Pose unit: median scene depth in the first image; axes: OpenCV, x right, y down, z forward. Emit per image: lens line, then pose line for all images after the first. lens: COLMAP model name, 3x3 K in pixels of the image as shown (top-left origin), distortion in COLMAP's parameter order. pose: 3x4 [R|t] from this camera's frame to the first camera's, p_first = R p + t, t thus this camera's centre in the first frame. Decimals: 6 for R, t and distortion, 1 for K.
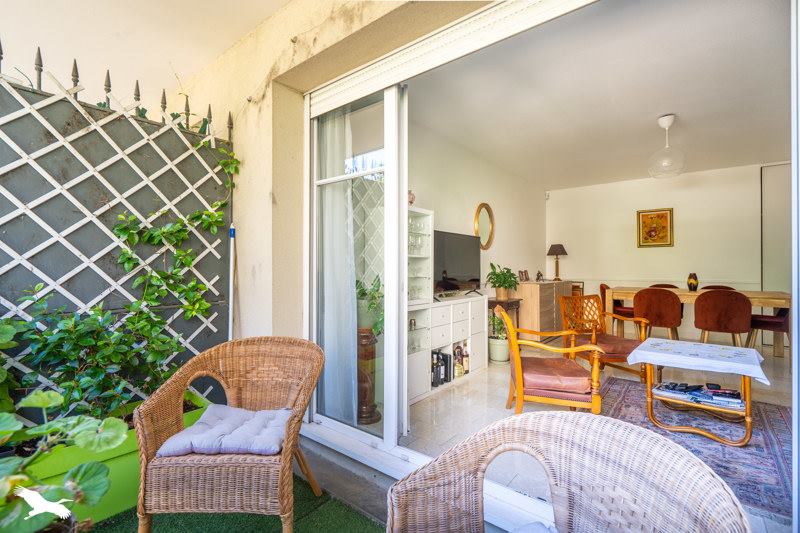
lens RADIAL K [[365.0, 0, 399.4], [0, 365.0, 264.4], [0, 0, 1]] dist [0.025628, -0.000206]
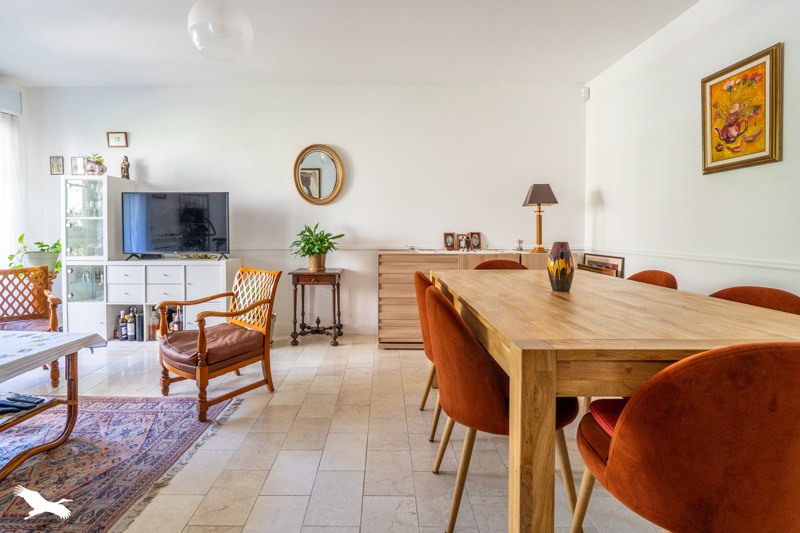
lens RADIAL K [[377.9, 0, 391.3], [0, 377.9, 261.7], [0, 0, 1]] dist [-0.001991, -0.000530]
pose [[0.630363, 0.060679, -0.773925, 0.934711], [0.010164, 0.996210, 0.086386, 0.010456], [0.776234, -0.062321, 0.627357, 0.603645]]
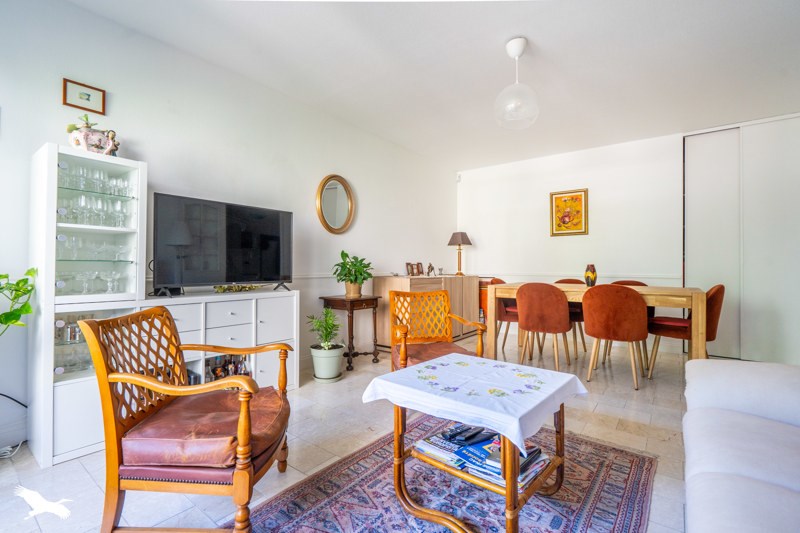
lens RADIAL K [[365.0, 0, 396.3], [0, 365.0, 269.2], [0, 0, 1]] dist [0.025628, -0.000206]
pose [[0.999729, 0.003719, 0.022983, 0.339008], [-0.004095, 0.999858, 0.016324, 0.021542], [-0.022919, -0.016414, 0.999603, 0.206150]]
